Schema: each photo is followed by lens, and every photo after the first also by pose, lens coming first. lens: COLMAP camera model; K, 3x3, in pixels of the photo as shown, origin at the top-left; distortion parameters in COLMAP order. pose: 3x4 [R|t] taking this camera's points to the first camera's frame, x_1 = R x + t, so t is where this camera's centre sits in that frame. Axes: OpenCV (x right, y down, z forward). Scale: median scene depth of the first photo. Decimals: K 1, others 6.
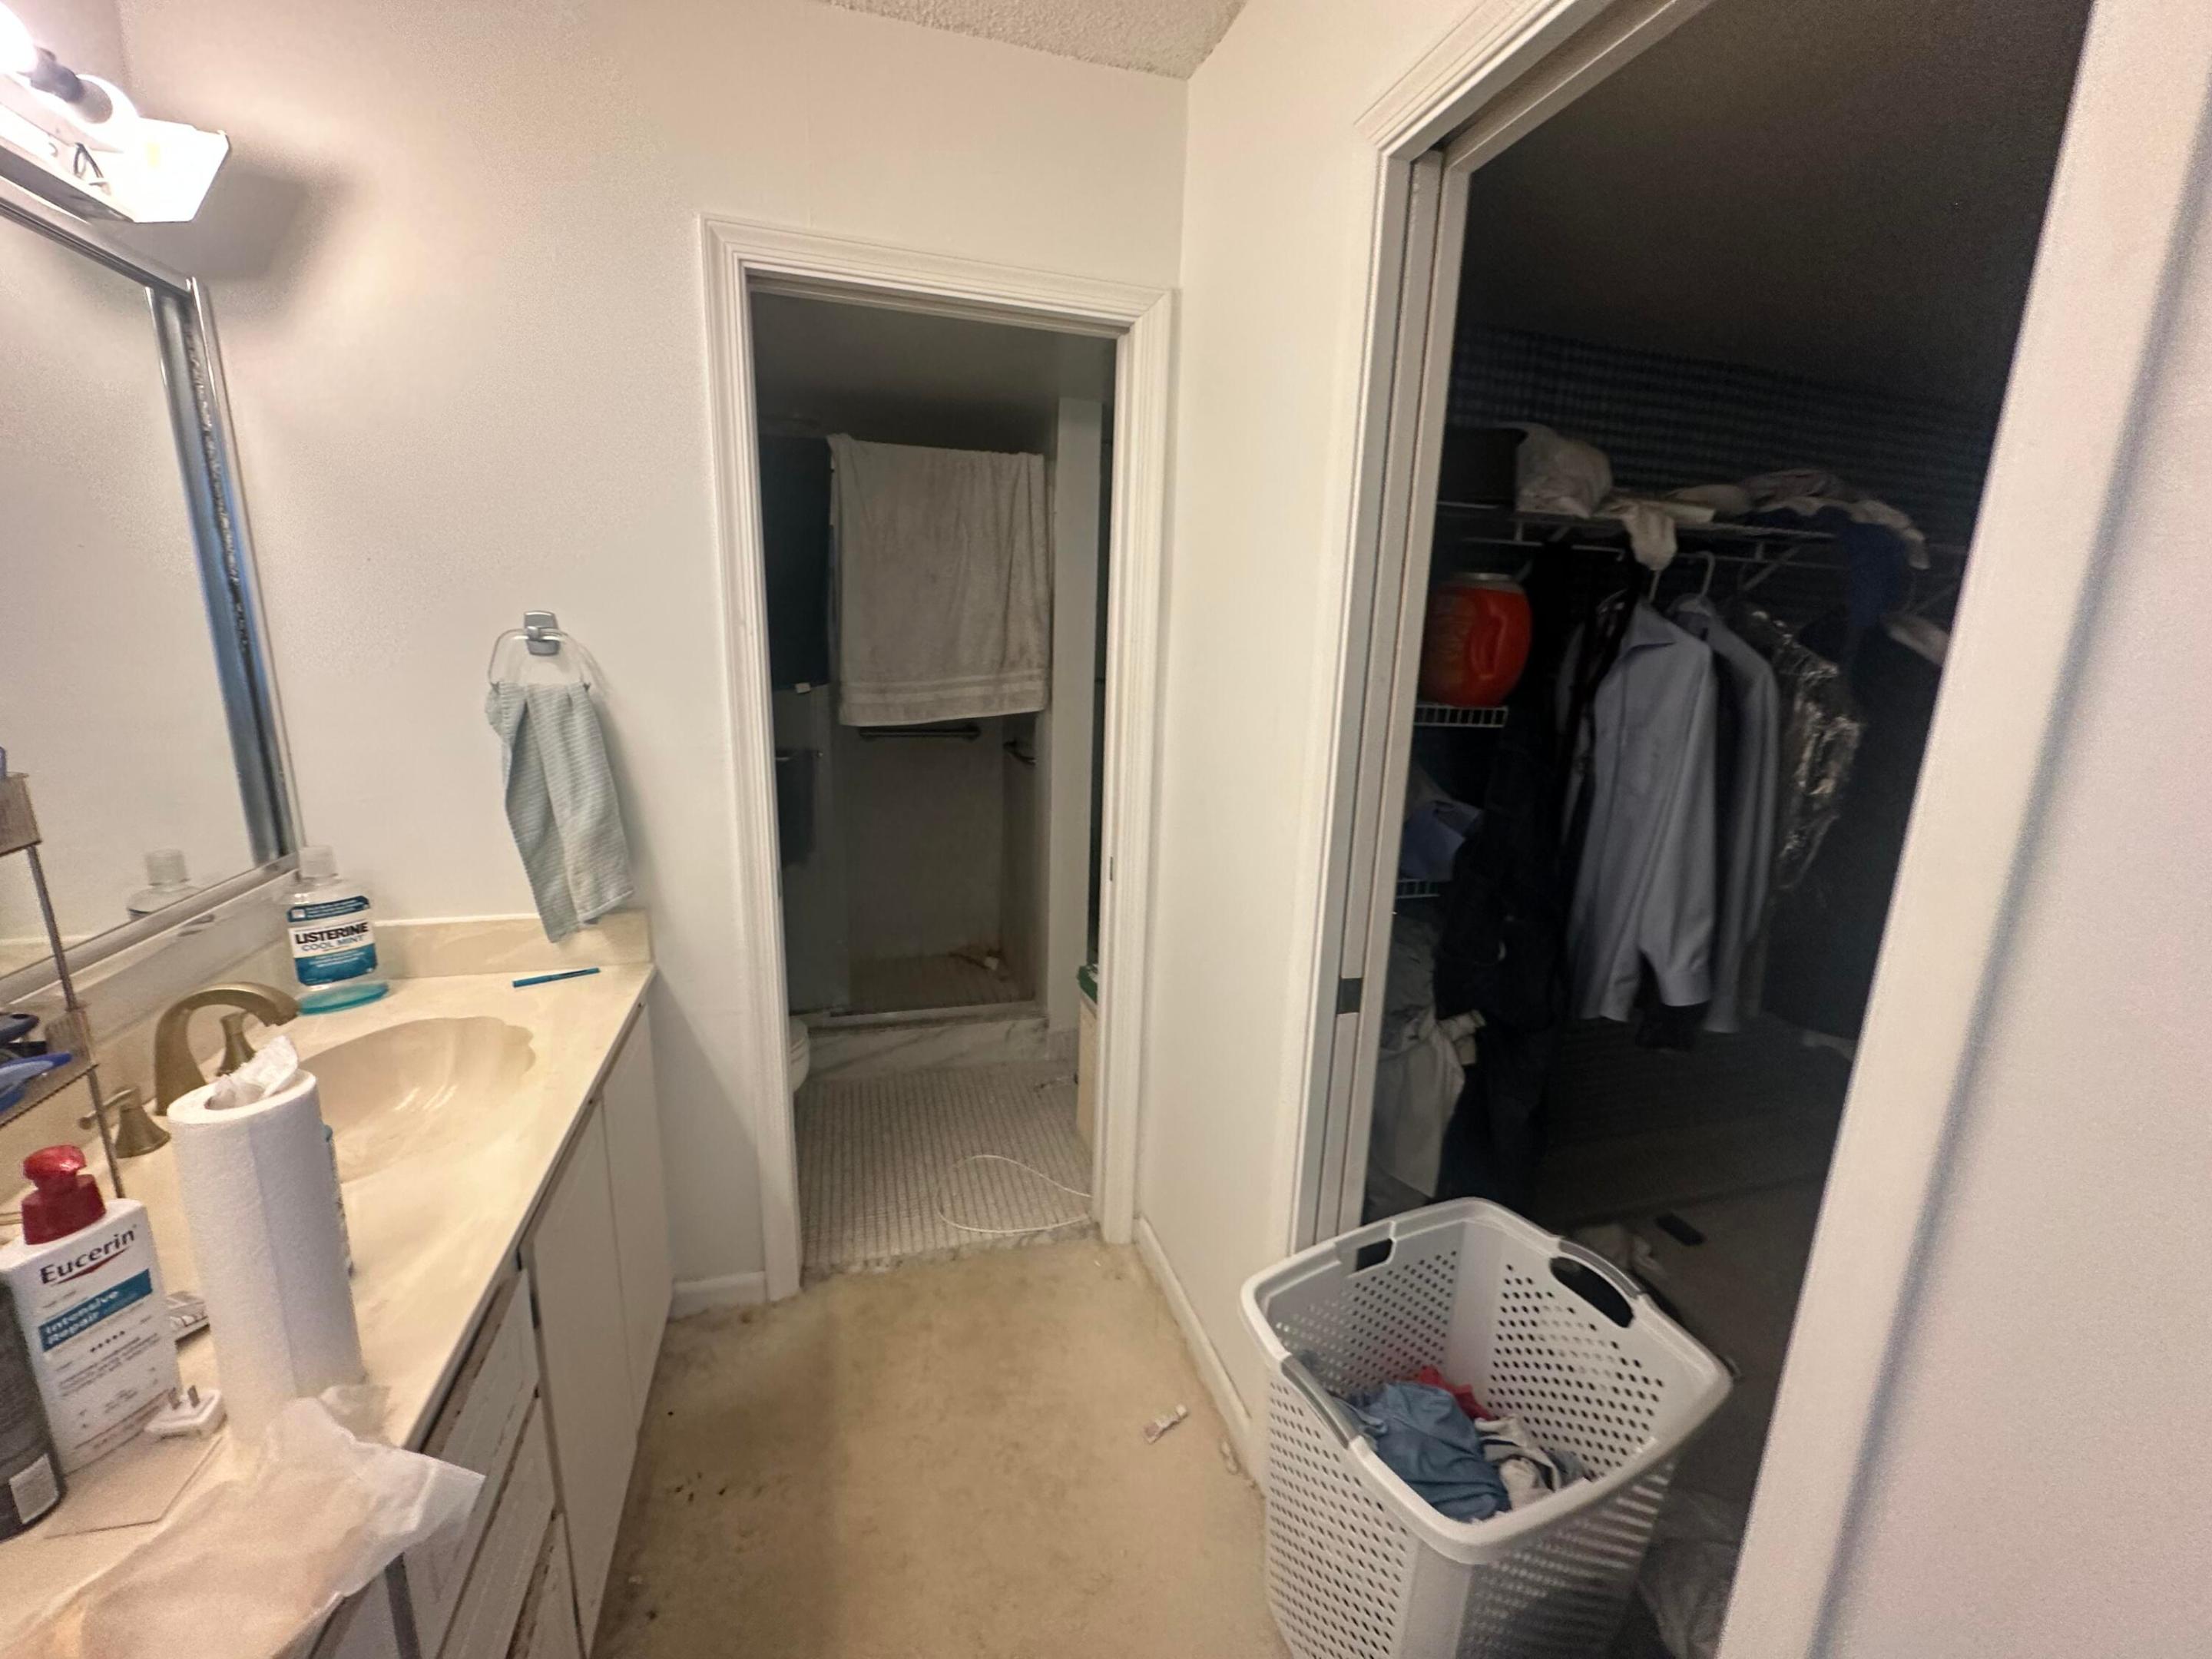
lens RADIAL K [[881.0, 0, 1101.0], [0, 881.0, 833.2], [0, 0, 1]] dist [-0.004403, -0.000275]
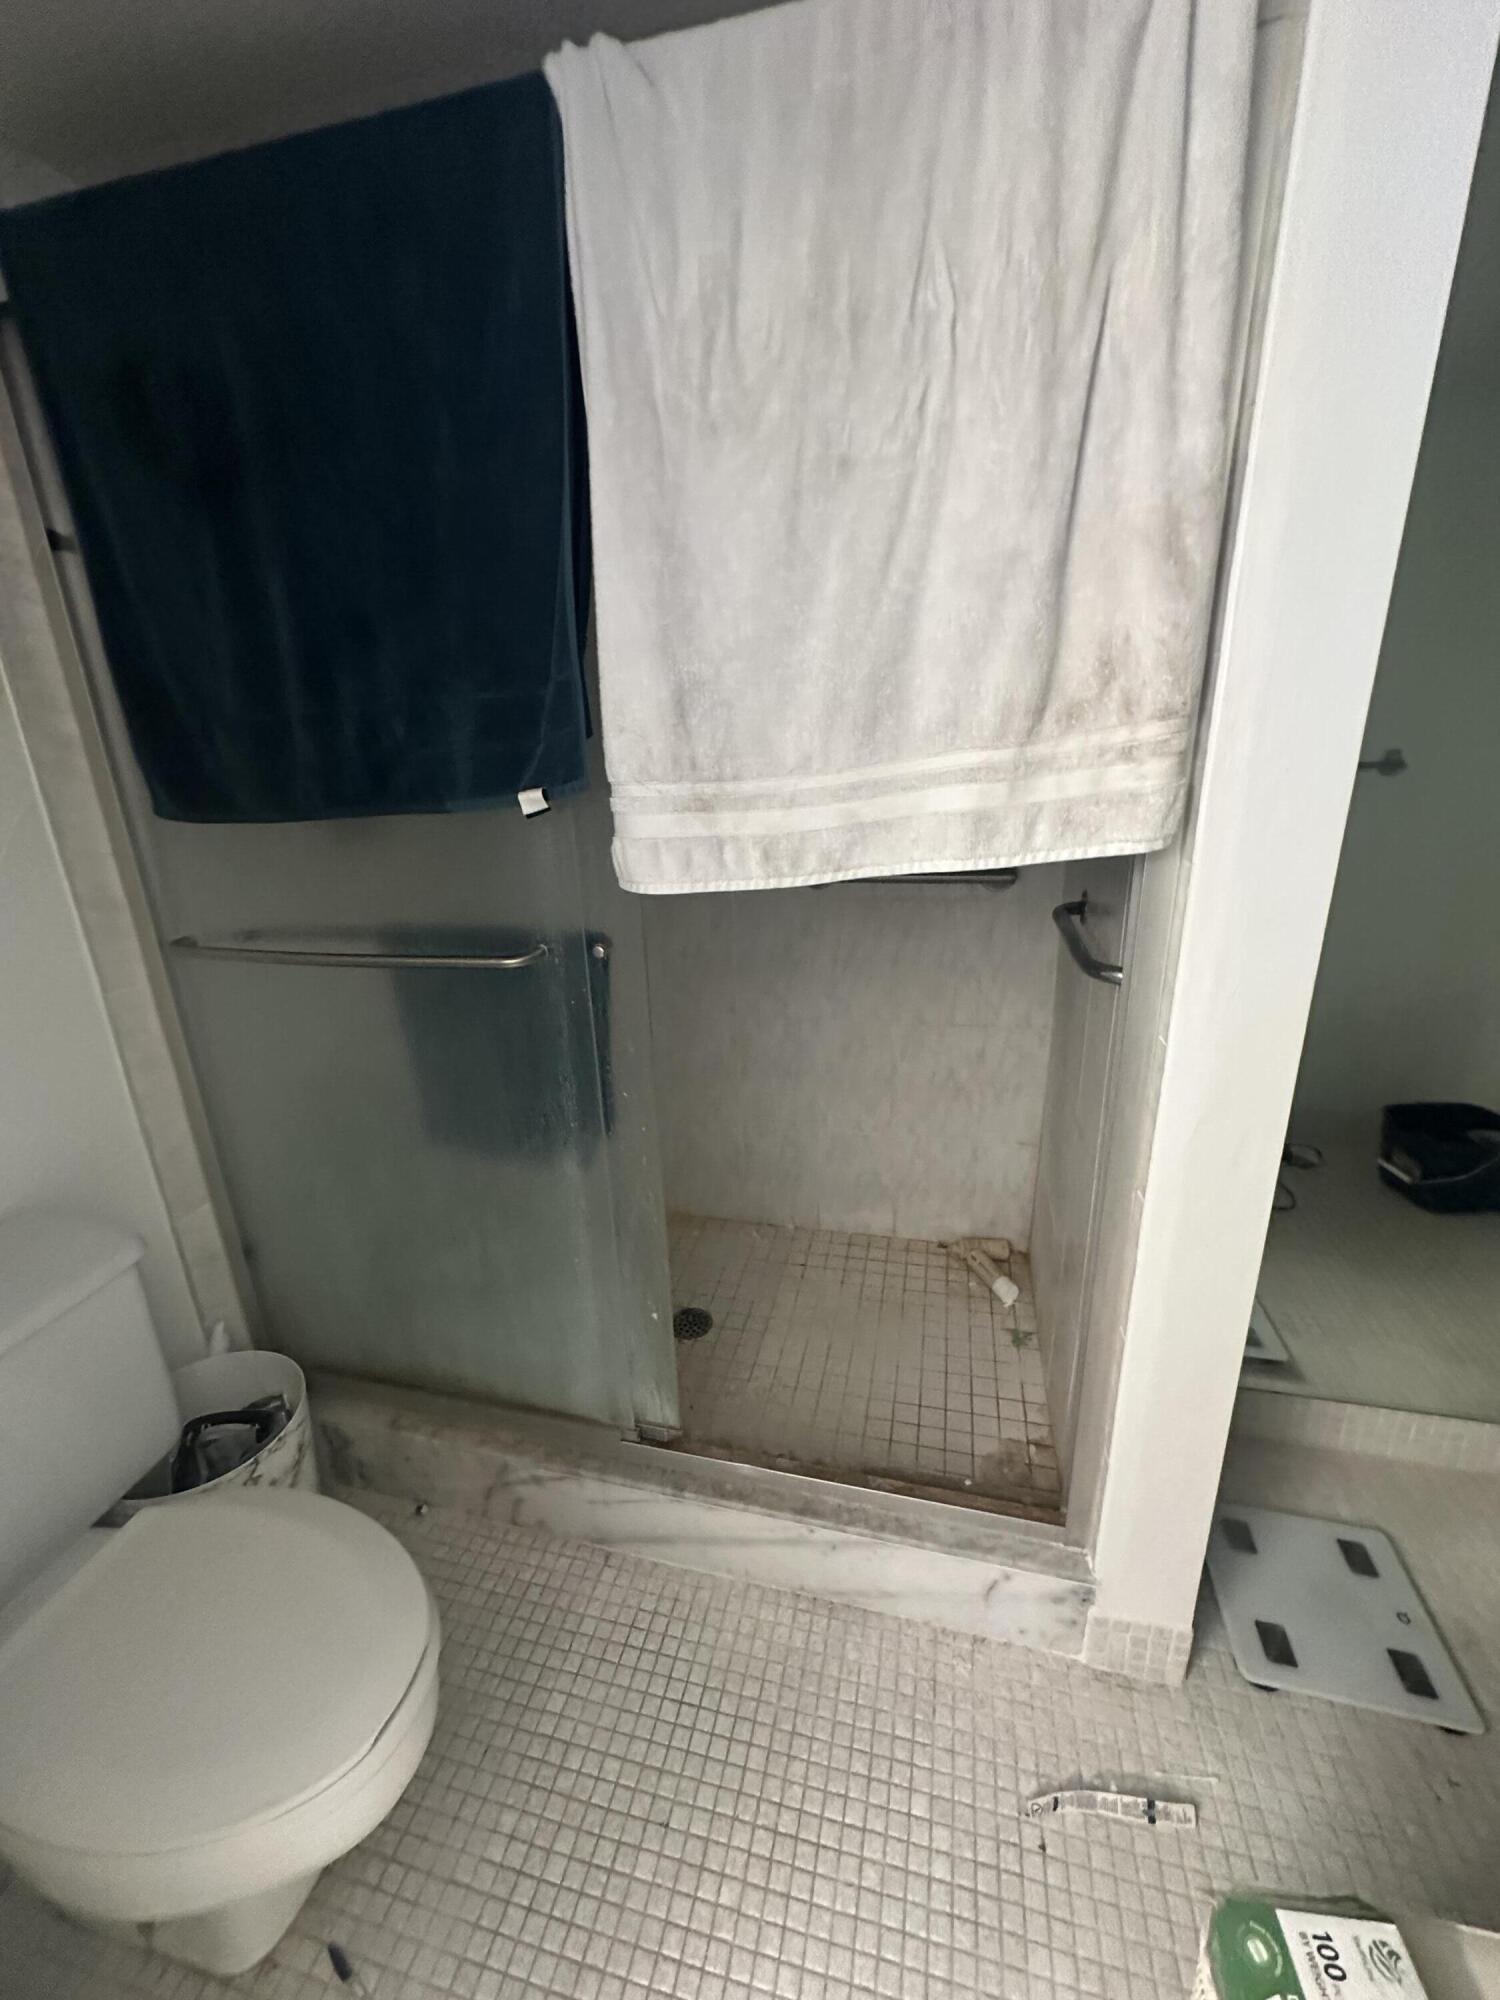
lens RADIAL K [[796.6, 0, 747.7], [0, 796.6, 1000.1], [0, 0, 1]] dist [-0.004403, -0.000275]
pose [[0.867145, 0.096541, -0.488610, -0.040023], [-0.052341, 0.993266, 0.103362, -0.087547], [0.495298, -0.064055, 0.866358, 0.540155]]
